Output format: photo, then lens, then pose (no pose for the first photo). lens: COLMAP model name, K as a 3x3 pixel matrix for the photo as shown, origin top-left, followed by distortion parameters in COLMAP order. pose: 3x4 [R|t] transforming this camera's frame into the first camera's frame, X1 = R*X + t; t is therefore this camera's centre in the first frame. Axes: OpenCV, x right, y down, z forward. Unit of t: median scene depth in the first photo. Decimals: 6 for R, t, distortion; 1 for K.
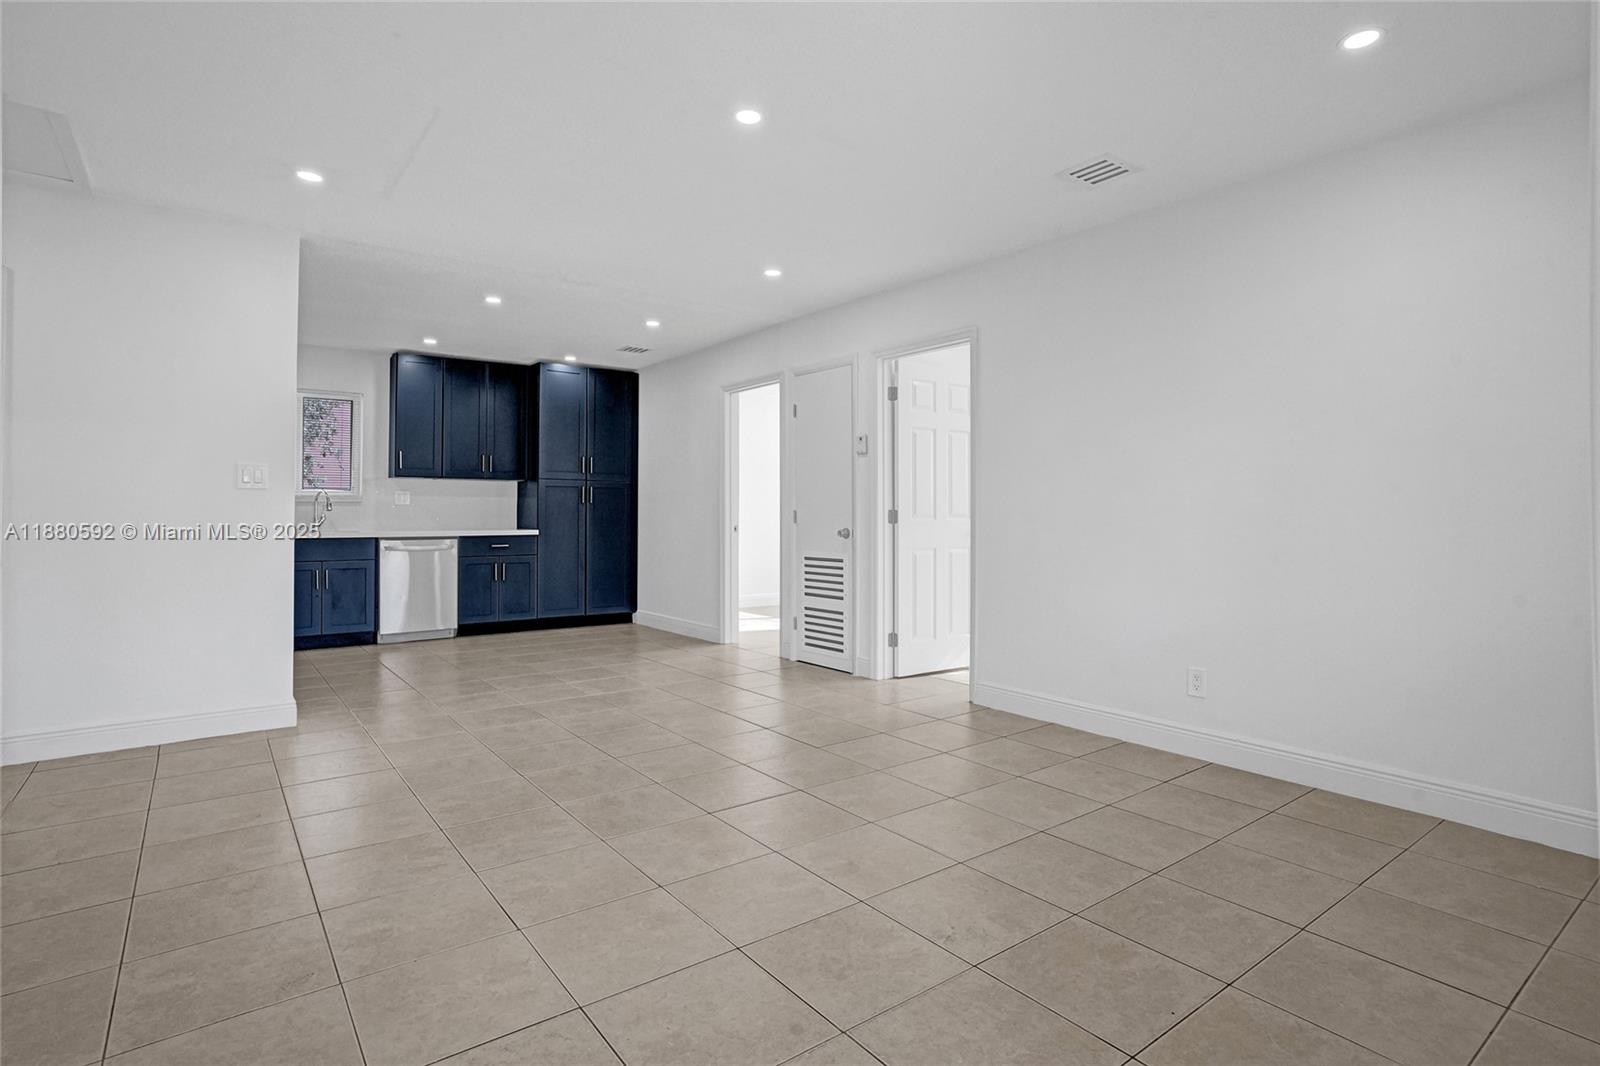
lens RADIAL K [[813.1, 0, 808.2], [0, 813.1, 505.4], [0, 0, 1]] dist [-0.019384, -0.000426]
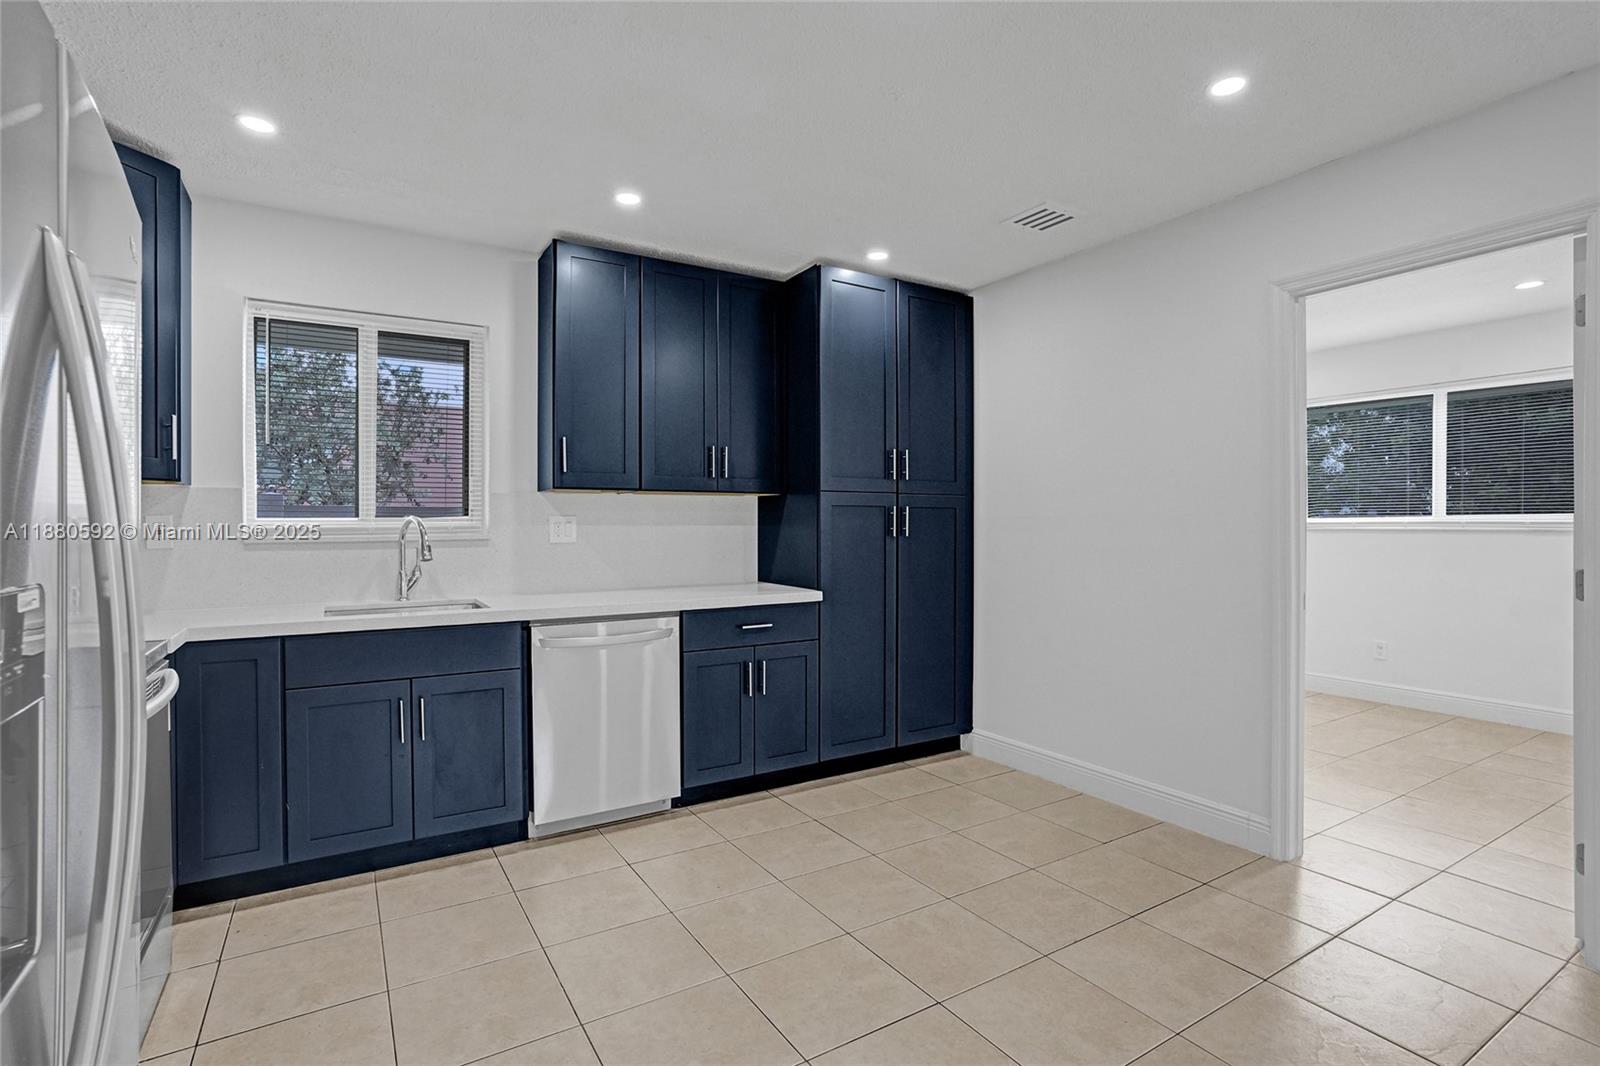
lens RADIAL K [[761.4, 0, 801.6], [0, 761.4, 527.7], [0, 0, 1]] dist [-0.033775, -0.000069]
pose [[0.996113, -0.001606, -0.088074, -0.308191], [0.003184, 0.999837, 0.017778, -0.018869], [0.088031, -0.017989, 0.995955, 0.532344]]
